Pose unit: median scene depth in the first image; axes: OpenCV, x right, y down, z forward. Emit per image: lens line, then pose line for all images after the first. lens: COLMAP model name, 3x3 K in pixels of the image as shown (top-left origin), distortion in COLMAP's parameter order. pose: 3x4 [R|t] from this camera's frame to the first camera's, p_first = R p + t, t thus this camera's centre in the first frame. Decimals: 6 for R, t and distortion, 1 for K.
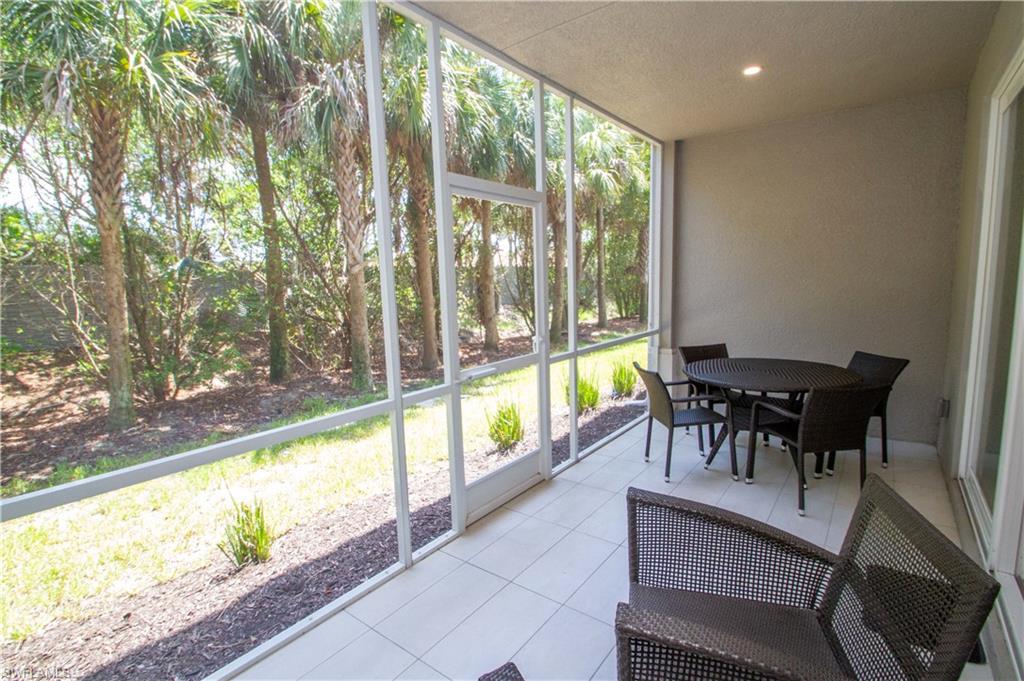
lens RADIAL K [[477.9, 0, 512.0], [0, 477.9, 340.5], [0, 0, 1]] dist [0.000690, 0.000002]
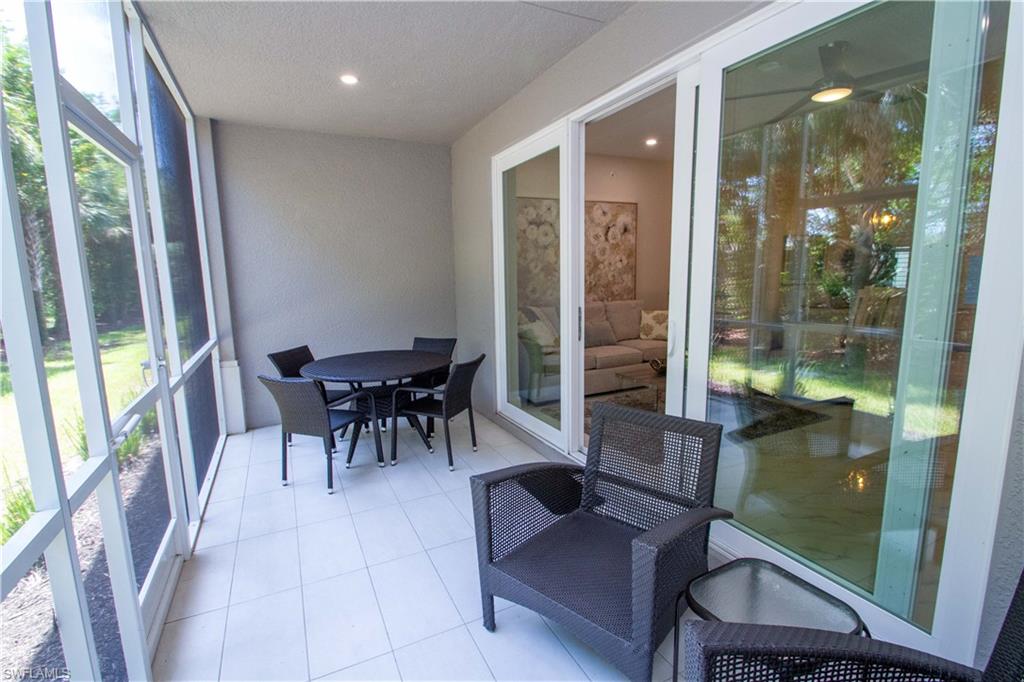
lens RADIAL K [[477.9, 0, 512.0], [0, 477.9, 341.0], [0, 0, 1]] dist [0.000690, 0.000002]
pose [[0.441261, -0.103148, 0.891431, -0.326511], [0.112033, 0.991932, 0.059321, -0.017876], [-0.890358, 0.073694, 0.449257, 0.237683]]
